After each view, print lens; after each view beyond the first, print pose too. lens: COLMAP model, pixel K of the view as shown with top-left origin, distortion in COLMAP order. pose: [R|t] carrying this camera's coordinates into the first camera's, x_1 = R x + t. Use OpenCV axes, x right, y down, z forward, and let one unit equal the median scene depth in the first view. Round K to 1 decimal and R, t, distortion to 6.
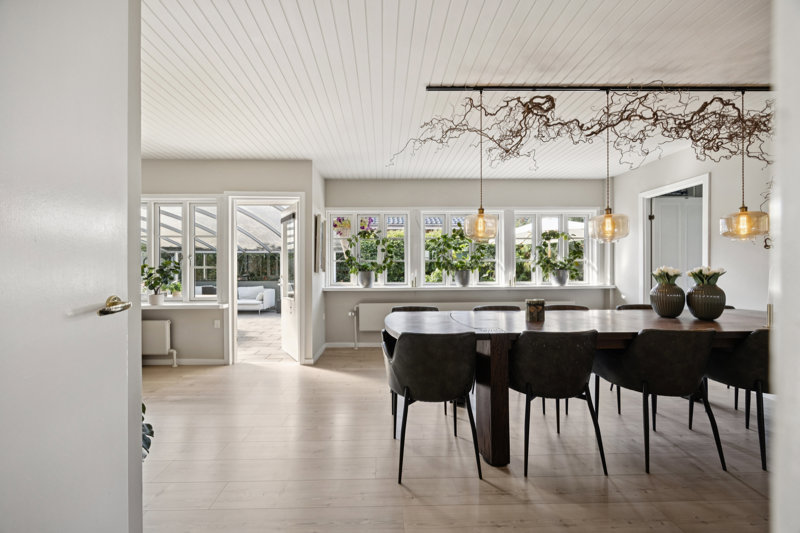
lens RADIAL K [[320.5, 0, 396.7], [0, 320.5, 273.7], [0, 0, 1]] dist [0.006318, 0.000028]
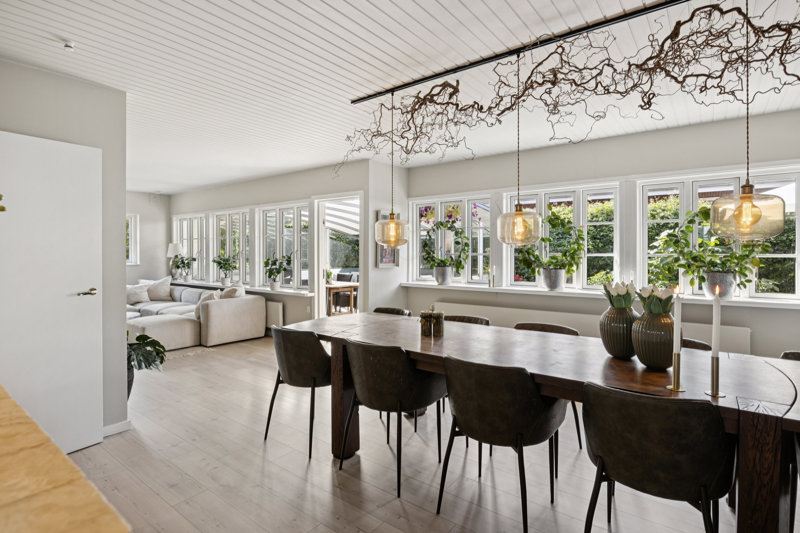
lens RADIAL K [[417.0, 0, 399.2], [0, 417.0, 245.5], [0, 0, 1]] dist [-0.004818, 0.000360]
pose [[0.766556, -0.002718, -0.642172, 0.689372], [-0.009866, 0.999823, -0.016008, -0.057131], [0.642102, 0.018606, 0.766394, 0.038827]]
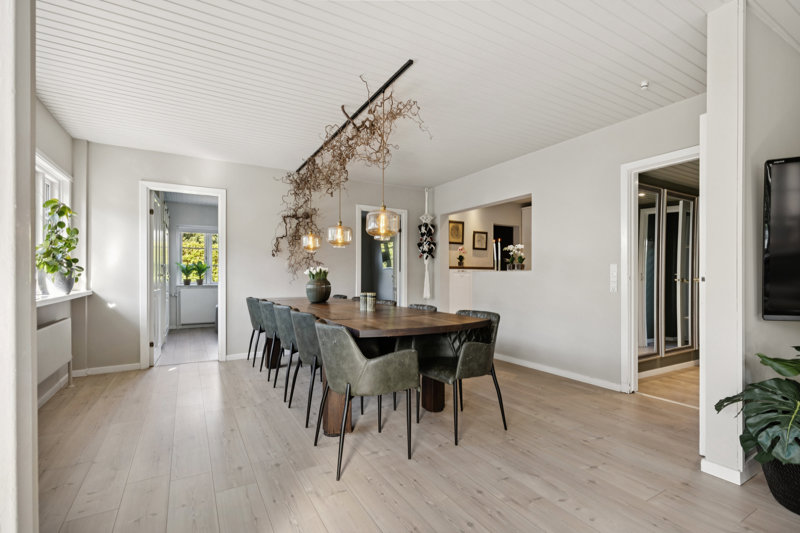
lens RADIAL K [[372.3, 0, 402.3], [0, 372.3, 271.3], [0, 0, 1]] dist [0.000579, -0.000019]
pose [[-0.470757, 0.005209, 0.882248, -0.887801], [0.013370, 0.999910, 0.001230, -0.002650], [-0.882162, 0.012375, -0.470784, 1.556123]]
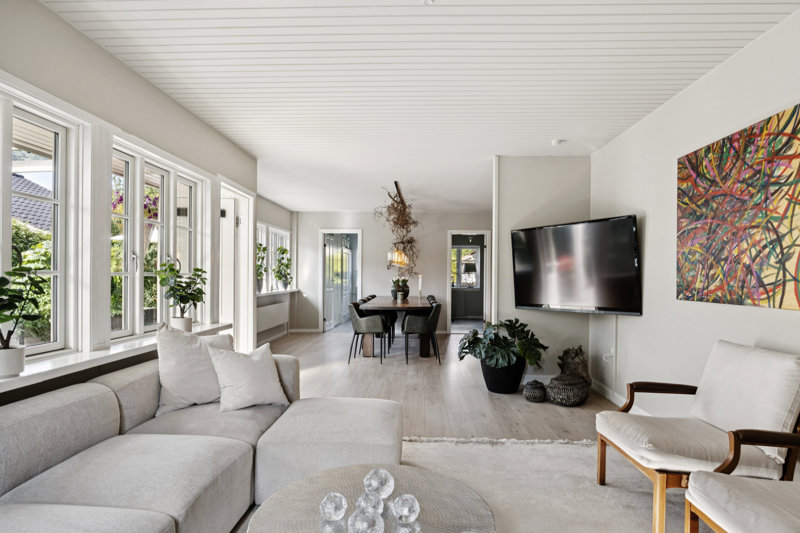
lens RADIAL K [[477.4, 0, 398.8], [0, 477.4, 269.5], [0, 0, 1]] dist [0.000995, 0.000026]
pose [[0.089016, 0.010838, 0.995971, -2.927736], [0.011889, 0.999858, -0.011943, -0.042433], [-0.995959, 0.012904, 0.088875, 0.711496]]
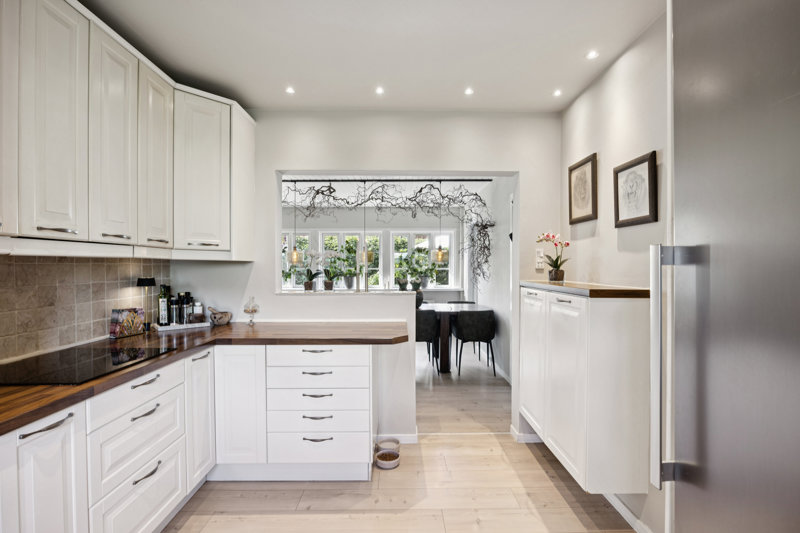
lens RADIAL K [[390.2, 0, 402.6], [0, 390.2, 266.6], [0, 0, 1]] dist [0.000902, 0.000070]
pose [[0.999053, 0.007421, -0.042864, 0.617122], [-0.007814, 0.999929, -0.009004, -0.048696], [0.042794, 0.009330, 0.999040, -0.746906]]
